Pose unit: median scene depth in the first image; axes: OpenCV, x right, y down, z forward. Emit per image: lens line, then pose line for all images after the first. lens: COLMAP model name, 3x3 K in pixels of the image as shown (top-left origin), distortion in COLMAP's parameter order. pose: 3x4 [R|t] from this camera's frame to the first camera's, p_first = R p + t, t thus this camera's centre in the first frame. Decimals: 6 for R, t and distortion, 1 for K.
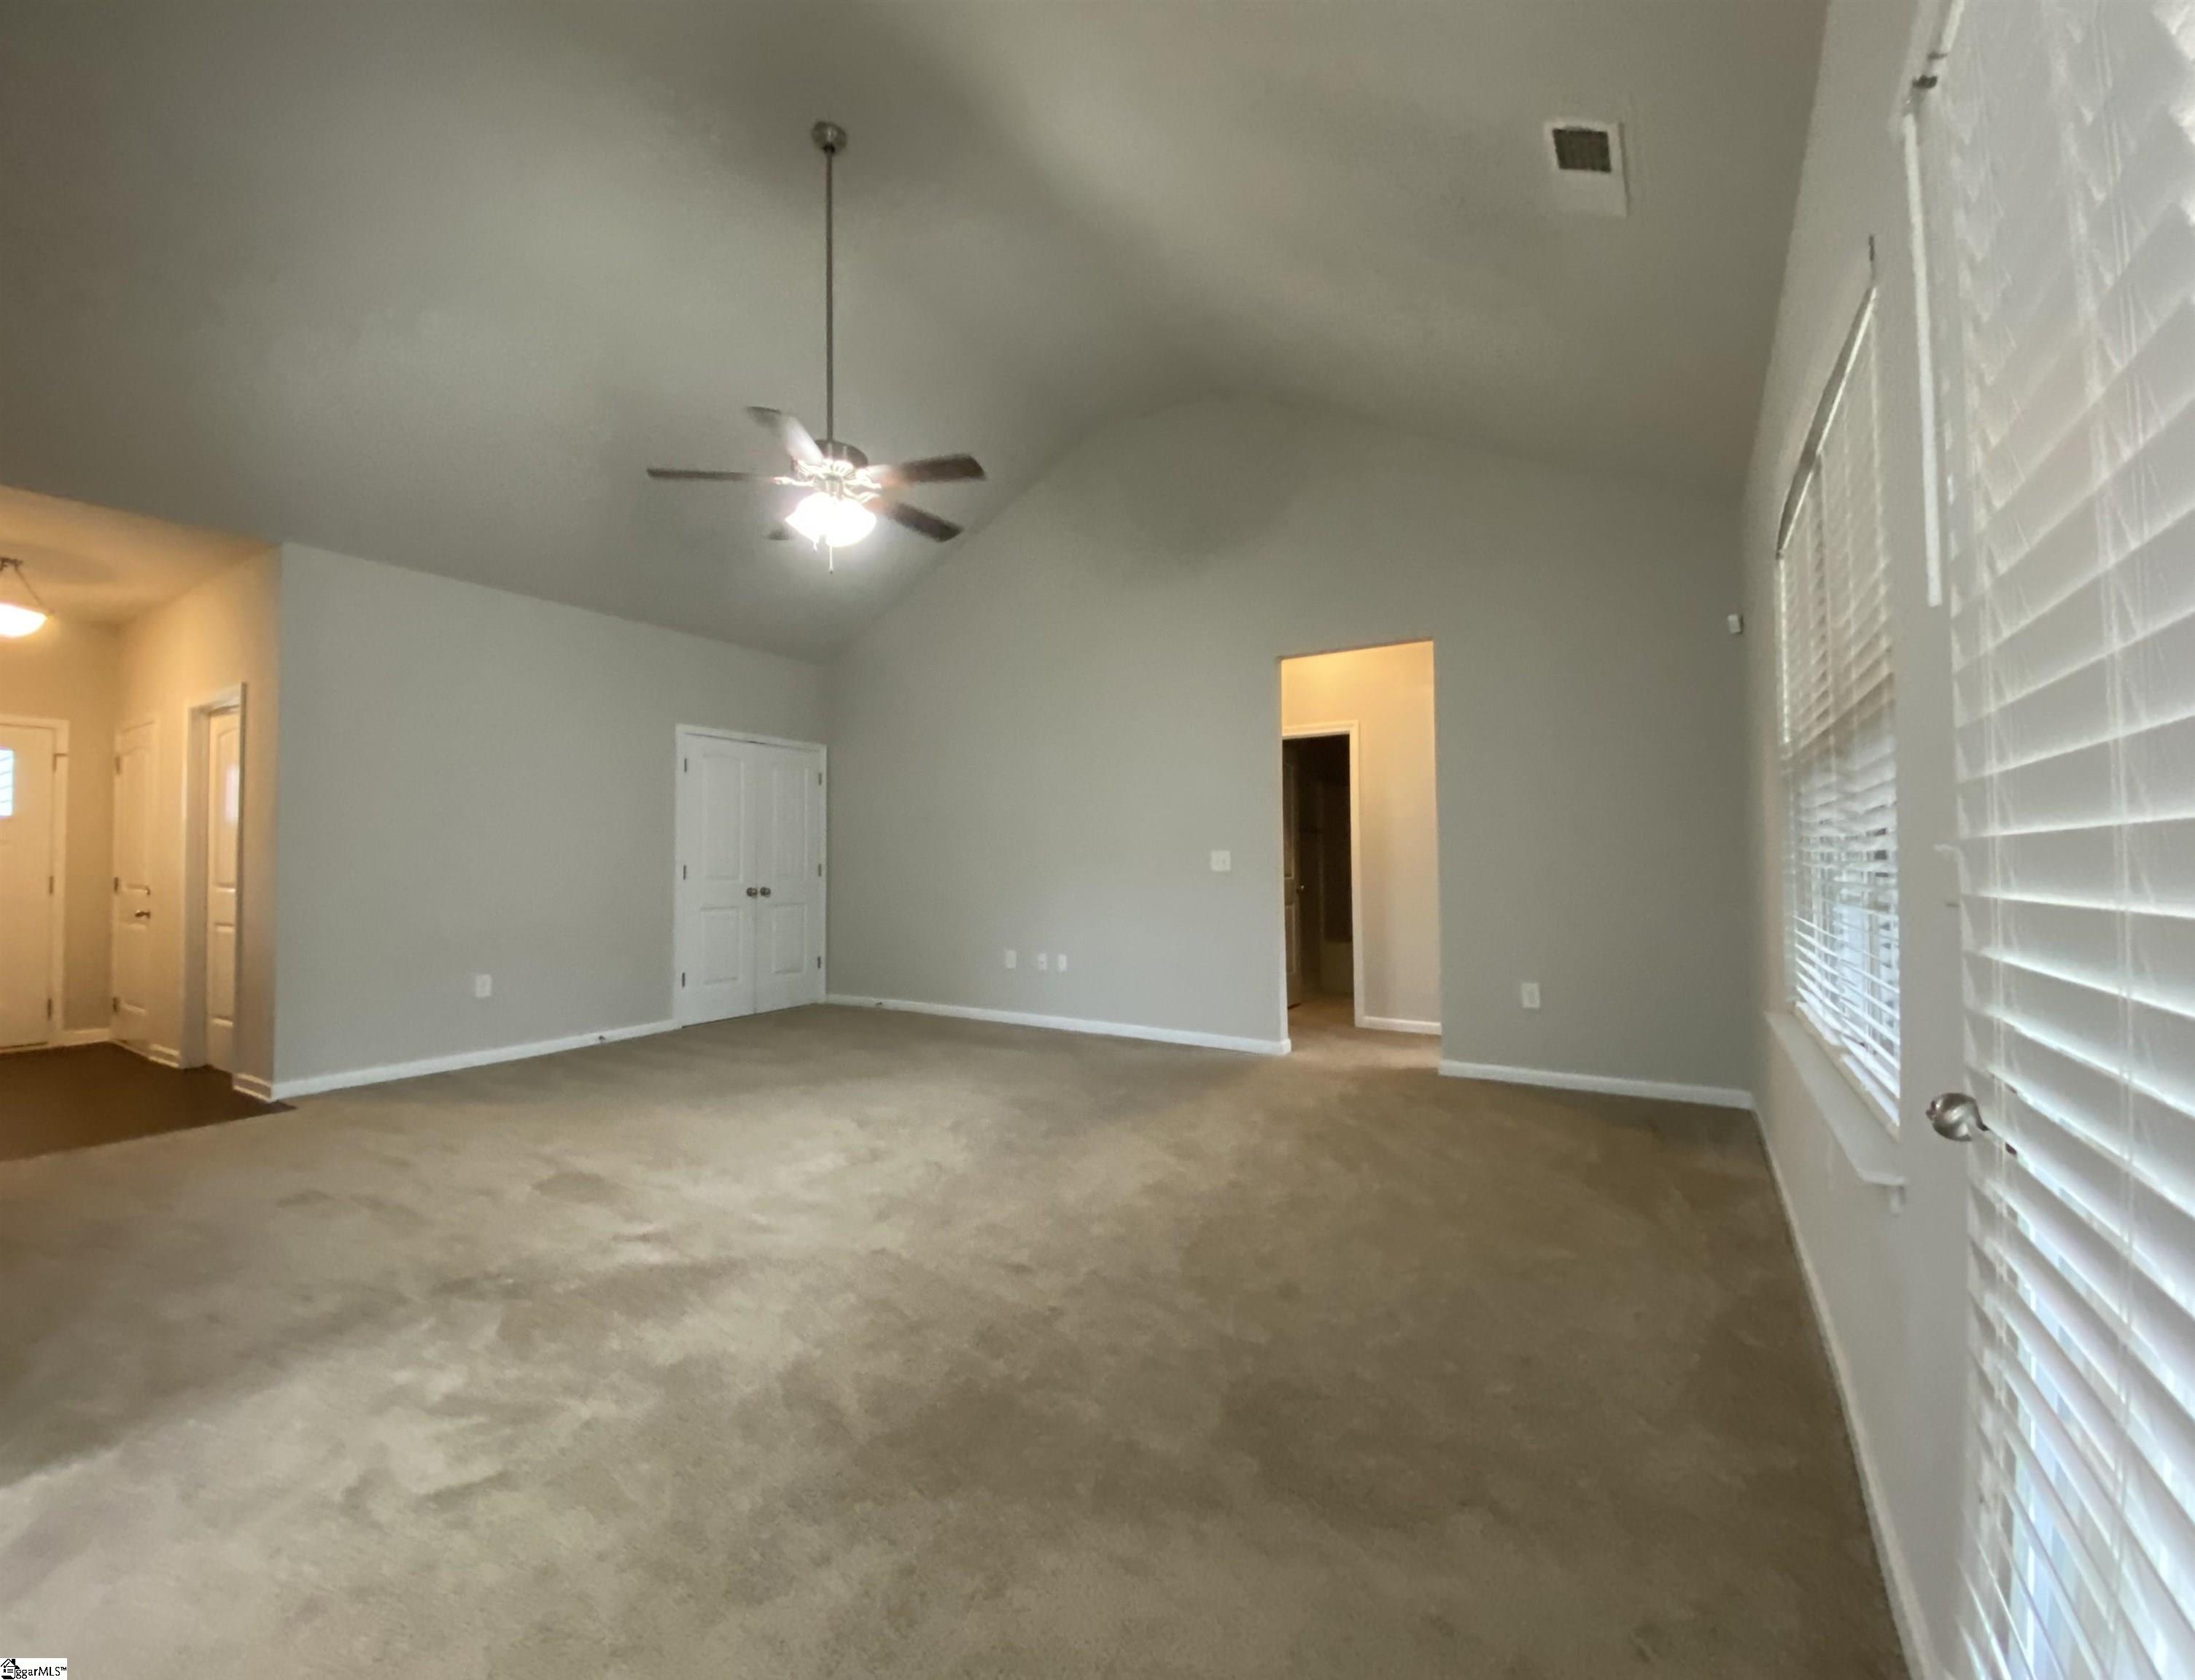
lens RADIAL K [[891.7, 0, 1089.2], [0, 891.7, 837.3], [0, 0, 1]] dist [0.001661, 0.000103]
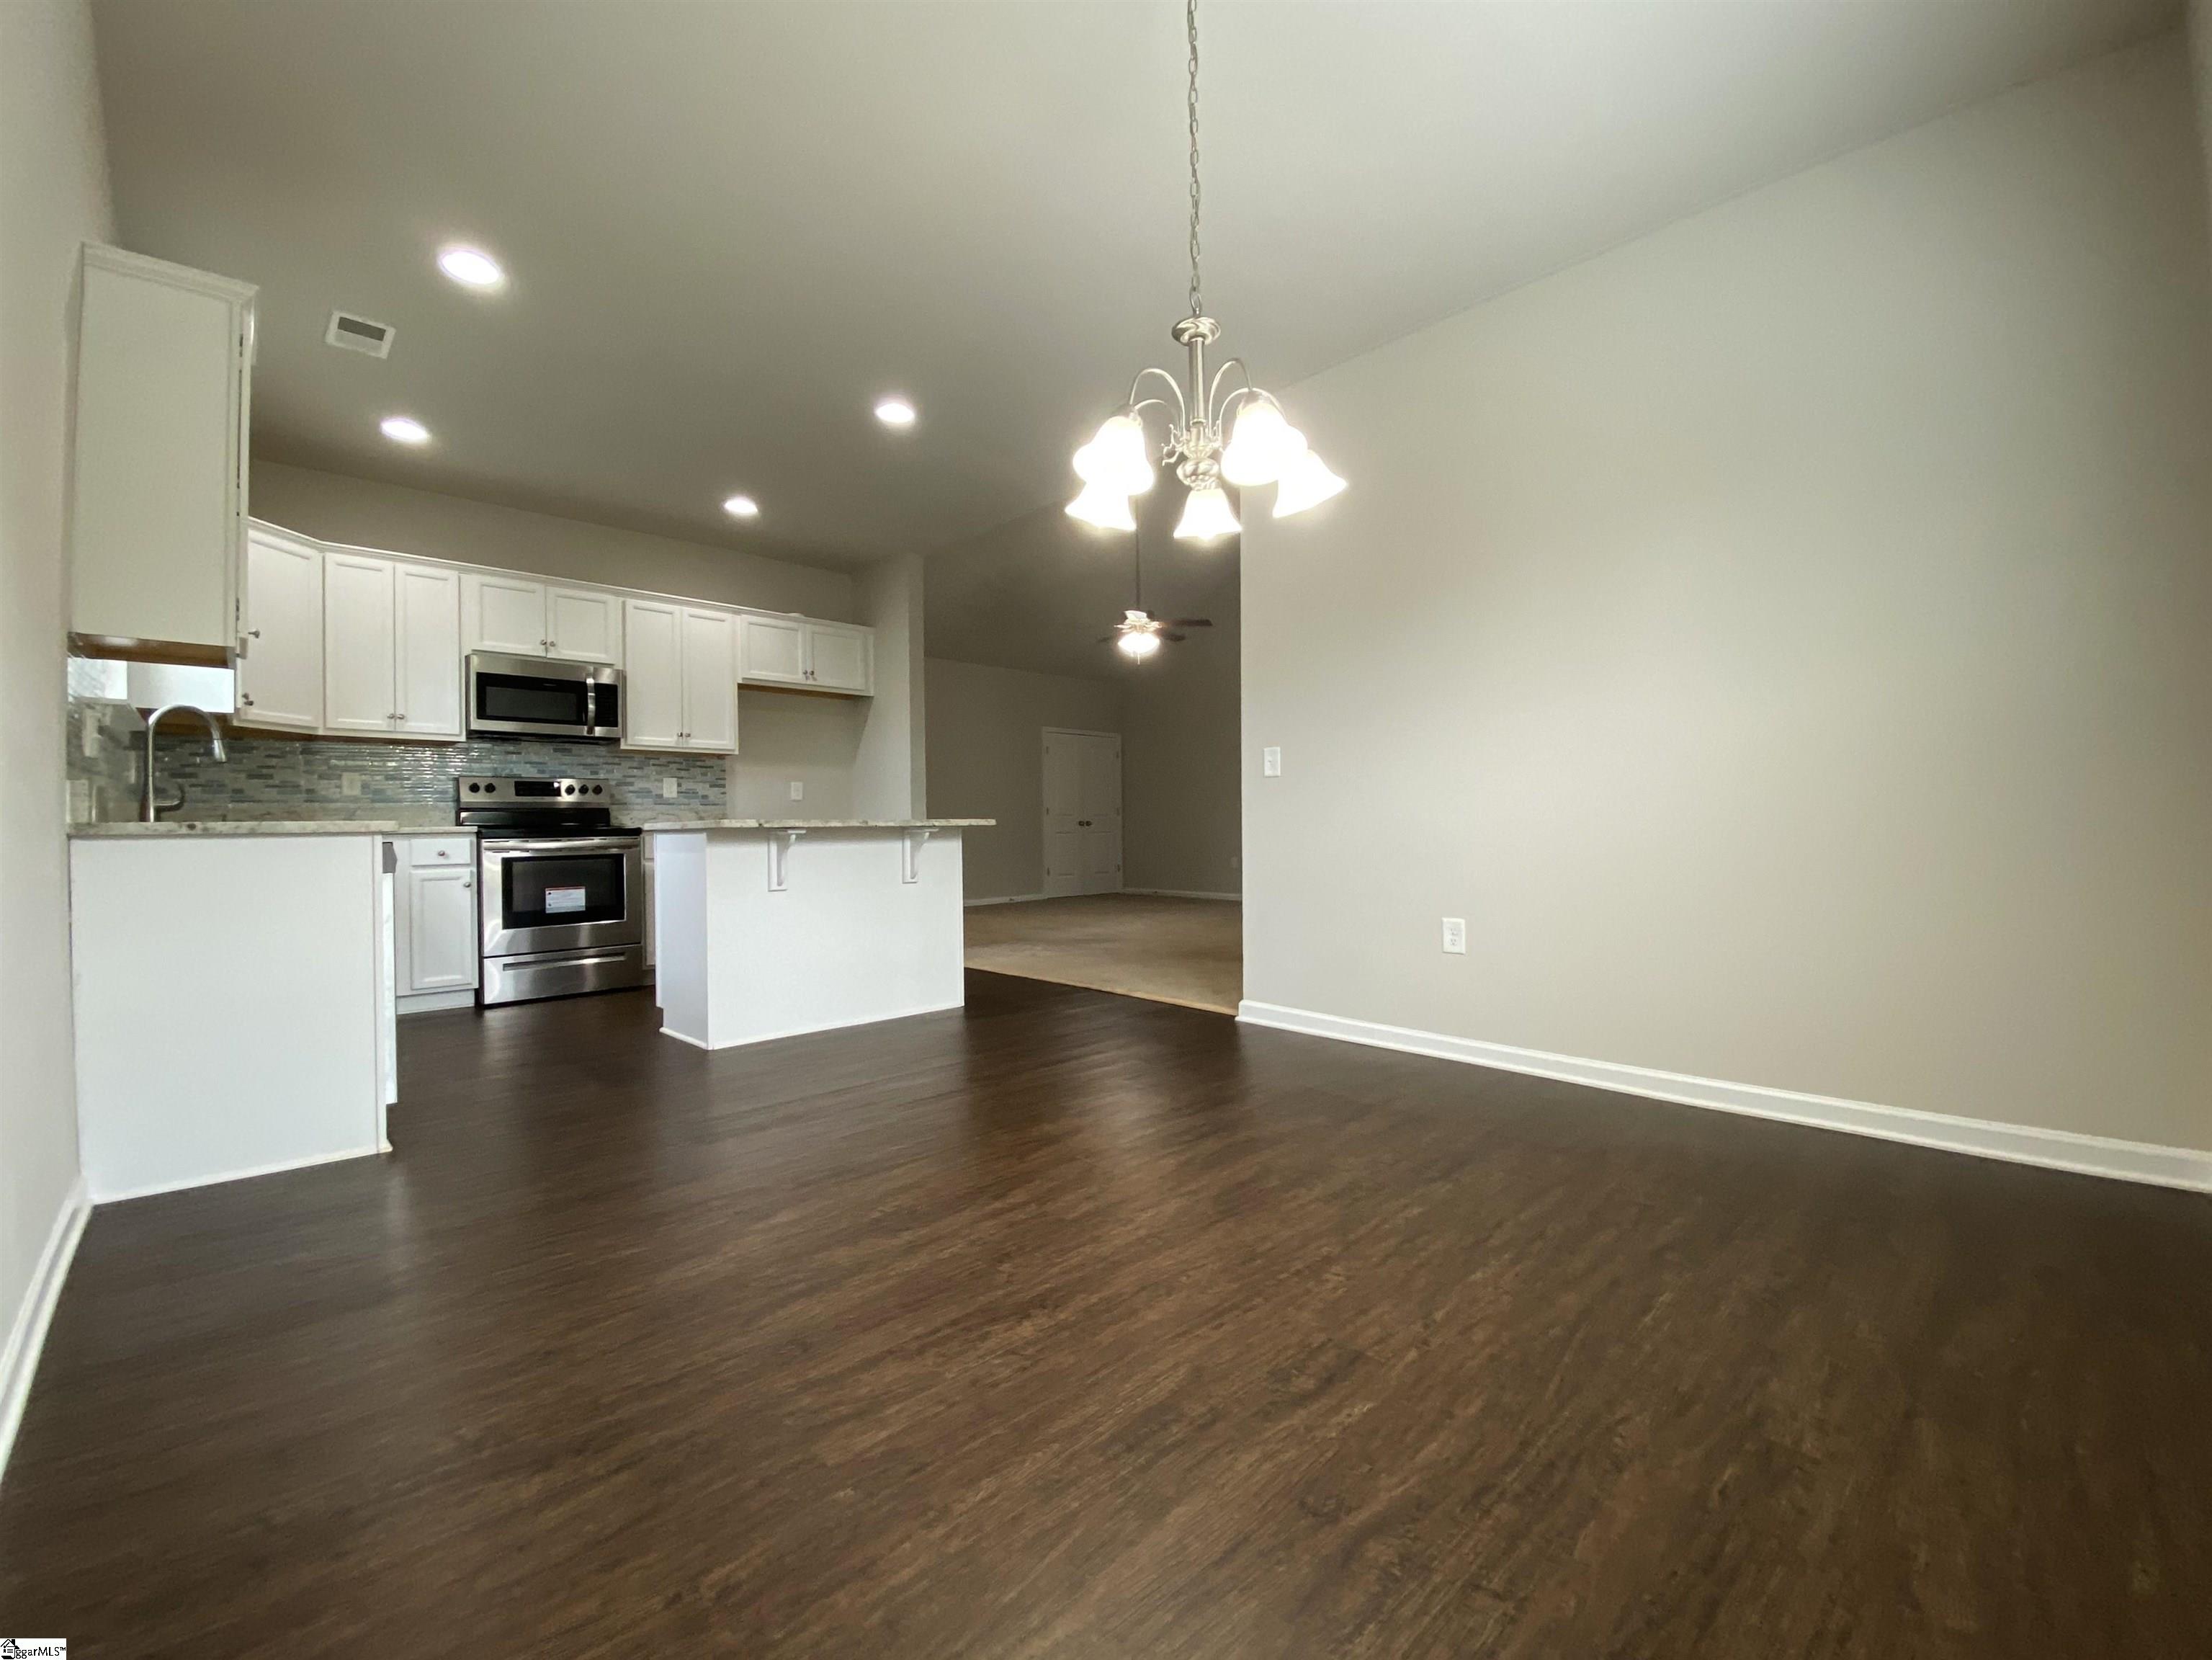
lens RADIAL K [[927.9, 0, 1106.0], [0, 927.9, 830.0], [0, 0, 1]] dist [0.000609, -0.003493]
pose [[0.967750, -0.013401, -0.251556, 0.121676], [0.020537, 0.999457, 0.025762, 0.033015], [0.251074, -0.030097, 0.967500, -0.765378]]
